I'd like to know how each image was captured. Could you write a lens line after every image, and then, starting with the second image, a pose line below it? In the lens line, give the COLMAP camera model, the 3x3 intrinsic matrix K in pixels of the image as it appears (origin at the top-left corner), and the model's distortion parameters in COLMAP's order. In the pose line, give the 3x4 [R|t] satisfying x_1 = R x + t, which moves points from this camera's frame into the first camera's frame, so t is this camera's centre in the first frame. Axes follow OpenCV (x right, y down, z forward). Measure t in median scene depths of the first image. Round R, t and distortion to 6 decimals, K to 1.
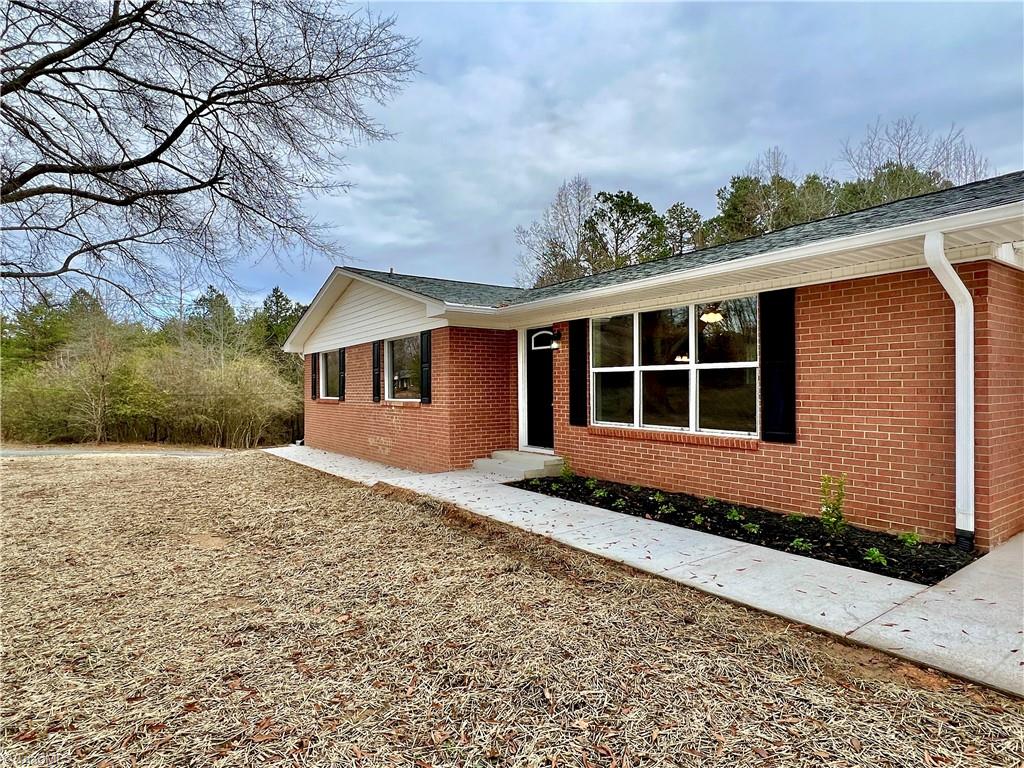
lens RADIAL K [[567.5, 0, 512.0], [0, 567.5, 384.0], [0, 0, 1]] dist [-0.003024, -0.000425]
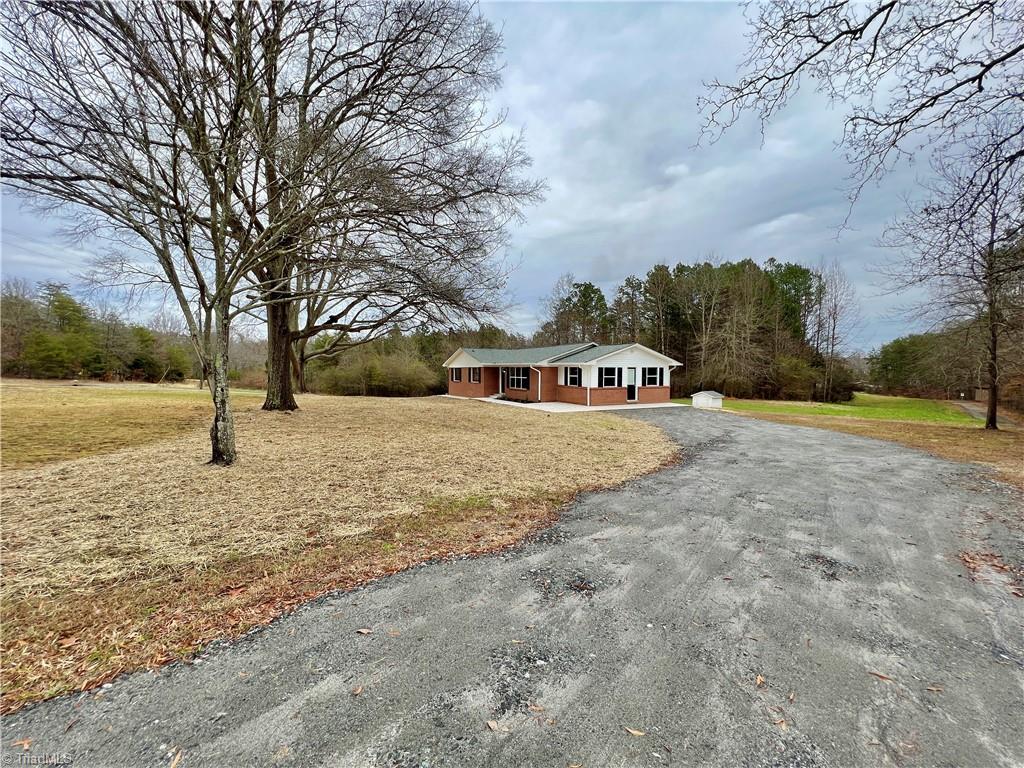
lens RADIAL K [[409.7, 0, 510.4], [0, 409.7, 381.1], [0, 0, 1]] dist [-0.000708, -0.000079]
pose [[0.990348, 0.019070, -0.137285, 0.363699], [-0.014665, 0.999347, 0.033031, -0.061835], [0.137825, -0.030699, 0.989981, -1.486410]]
